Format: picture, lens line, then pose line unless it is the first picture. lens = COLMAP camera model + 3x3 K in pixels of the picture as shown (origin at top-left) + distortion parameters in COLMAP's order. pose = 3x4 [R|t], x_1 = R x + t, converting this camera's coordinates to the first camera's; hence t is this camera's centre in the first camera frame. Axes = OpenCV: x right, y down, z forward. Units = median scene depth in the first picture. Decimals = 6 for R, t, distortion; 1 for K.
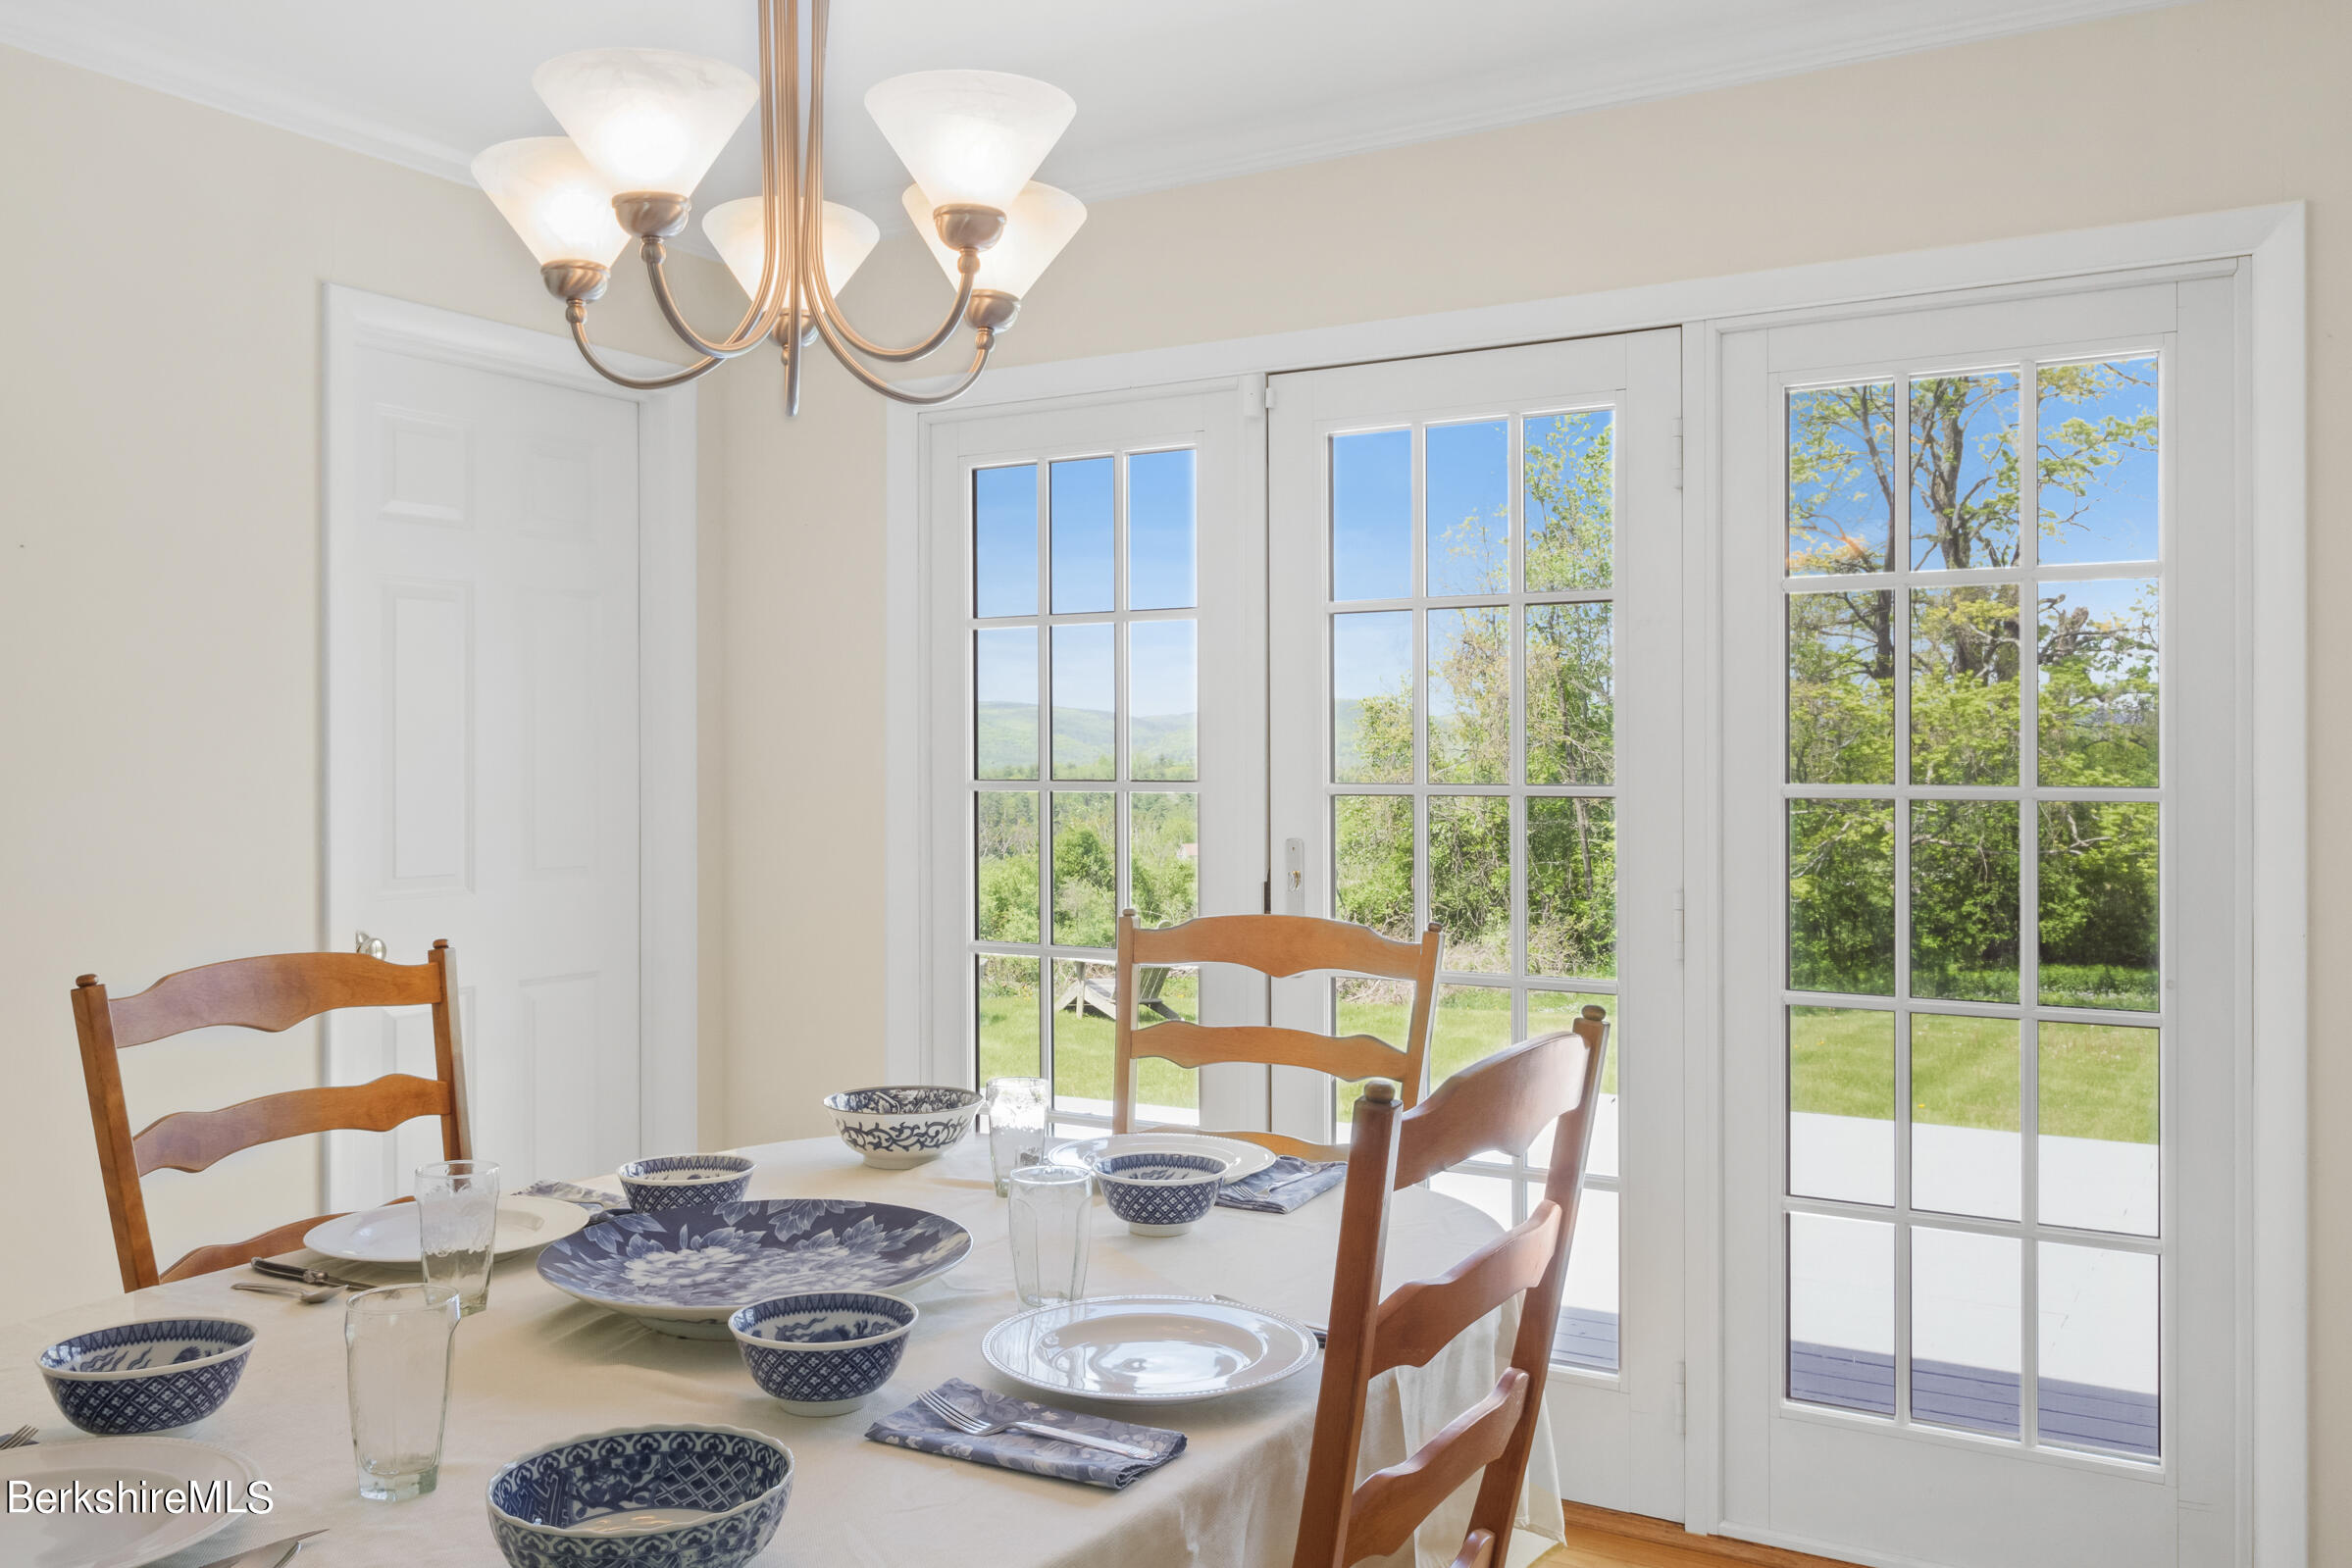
lens RADIAL K [[1931.5, 0, 1178.7], [0, 1931.5, 789.7], [0, 0, 1]] dist [-0.006308, 0.001604]
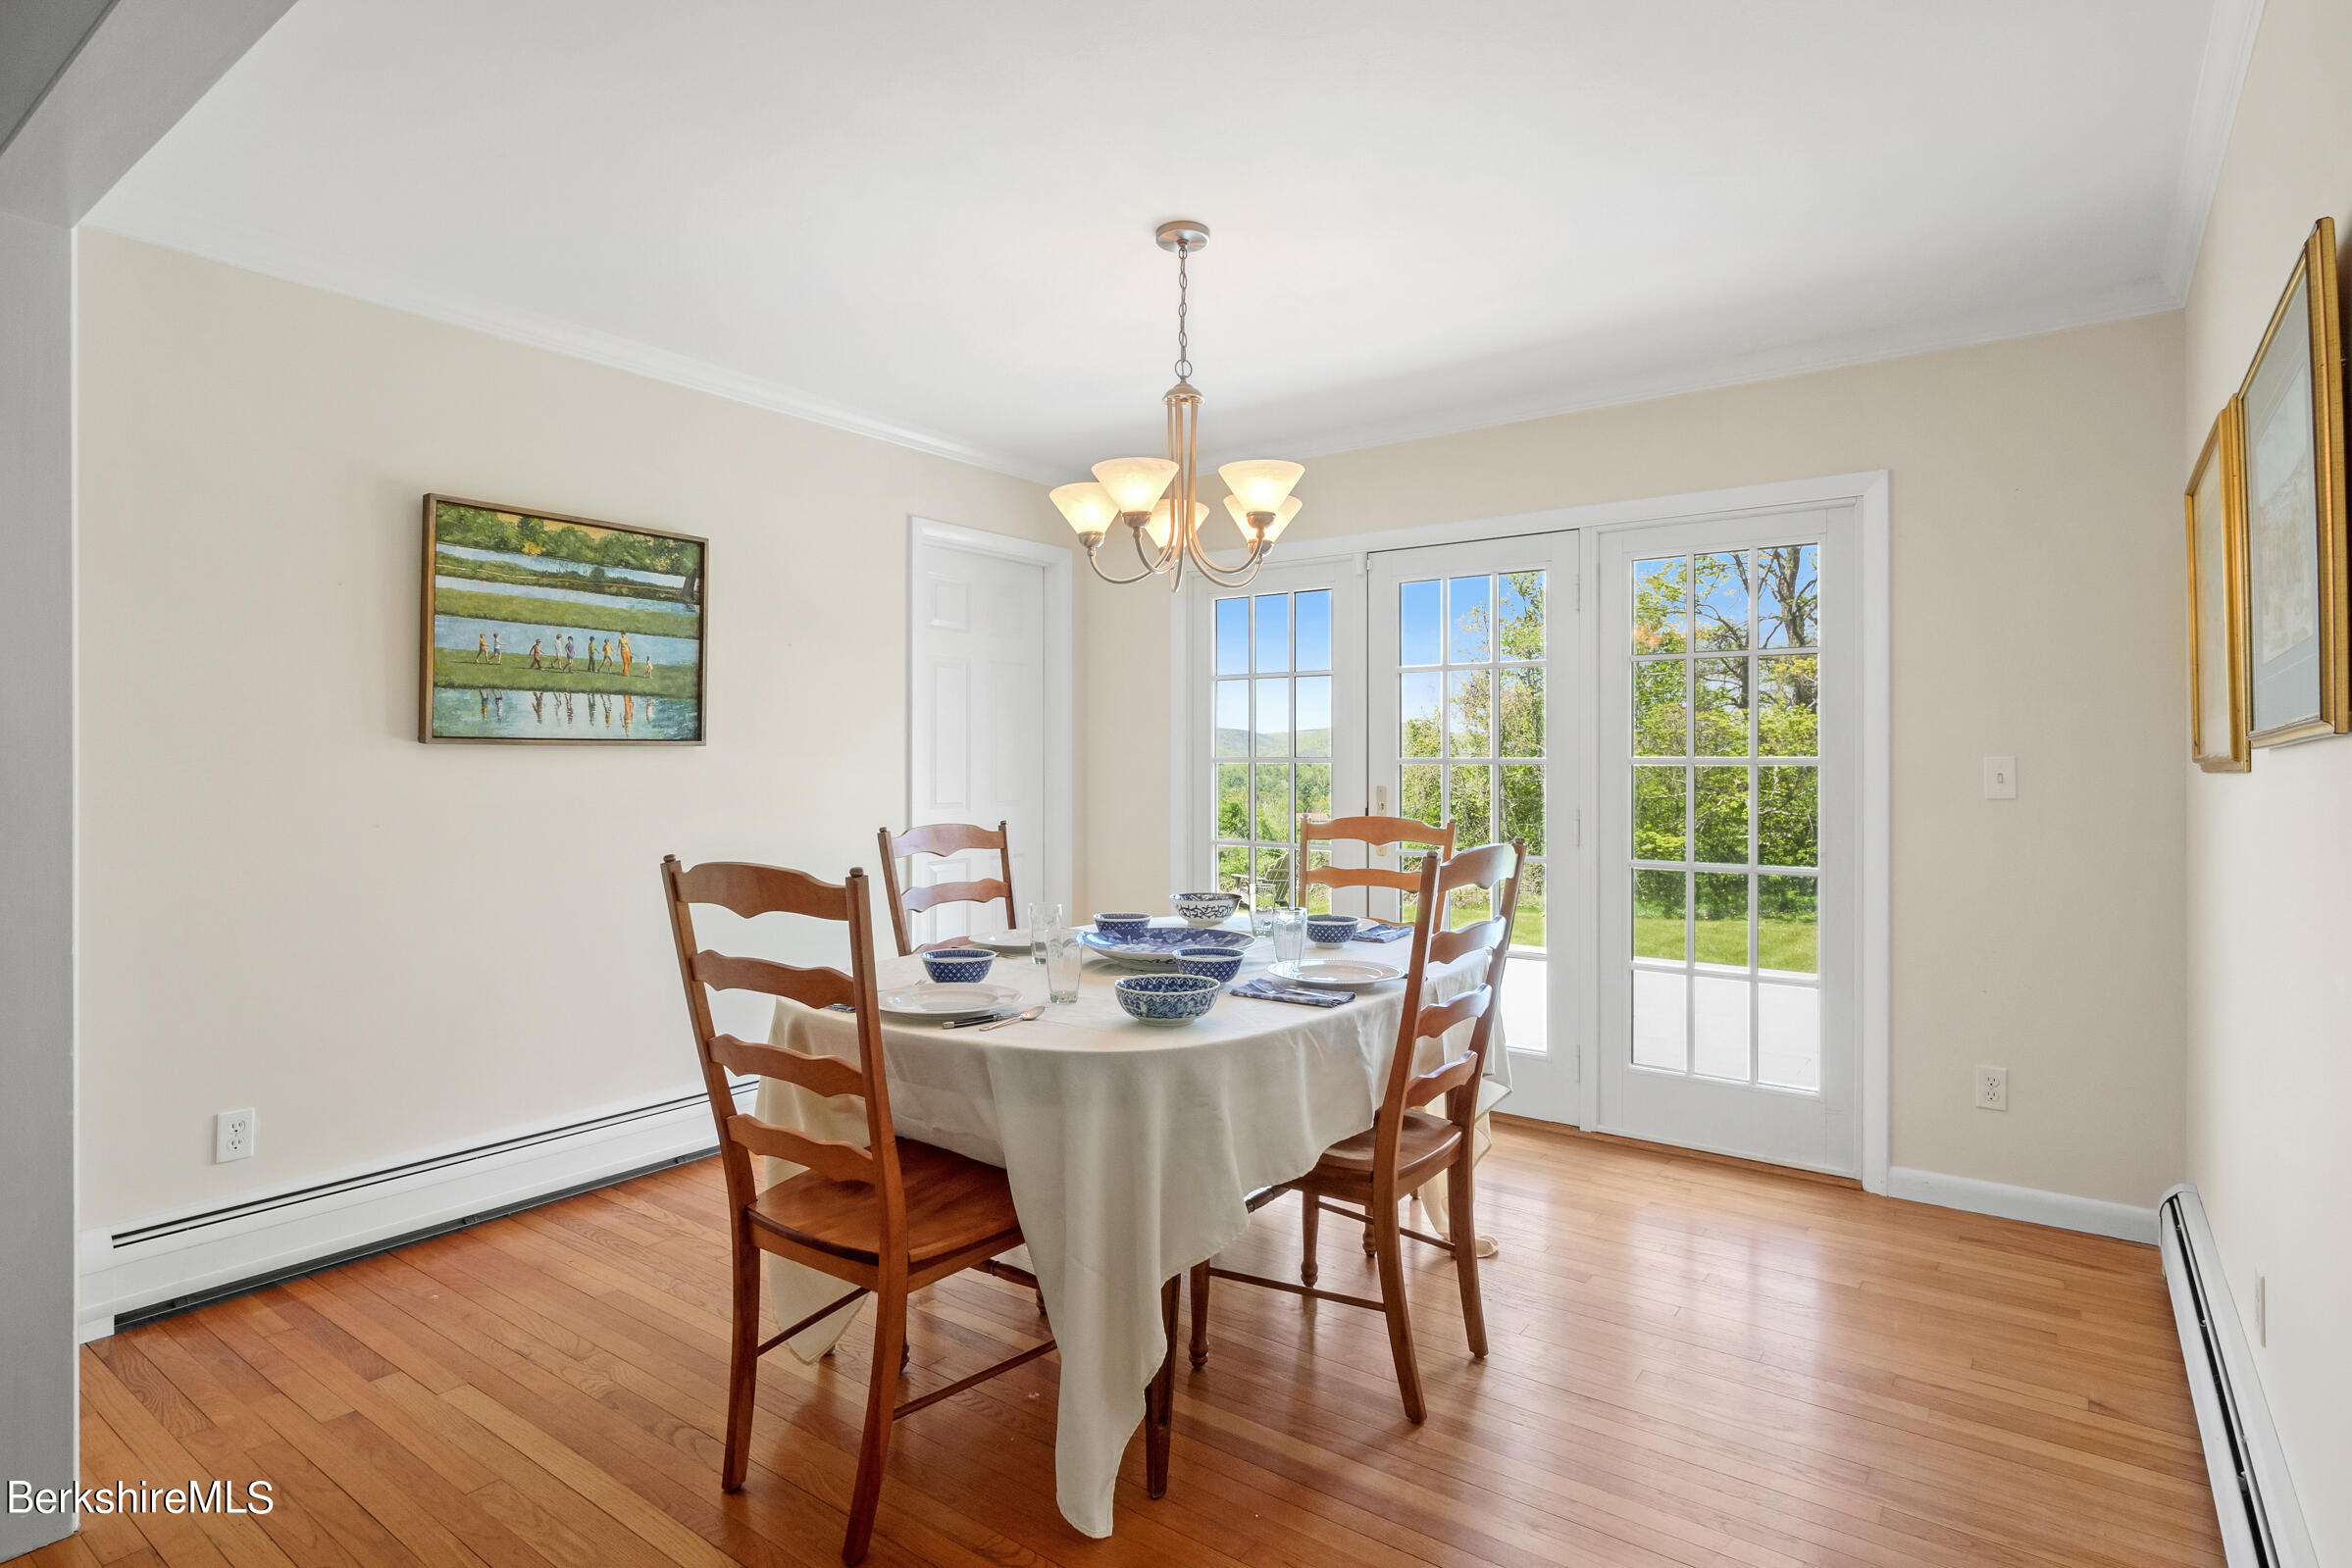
lens RADIAL K [[1215.9, 0, 1166.2], [0, 1215.9, 768.1], [0, 0, 1]] dist [0.013176, -0.000287]
pose [[0.995063, 0.004246, -0.099155, -0.041016], [-0.005156, 0.999947, -0.008920, 0.021764], [0.099112, 0.009387, 0.995032, -0.307061]]
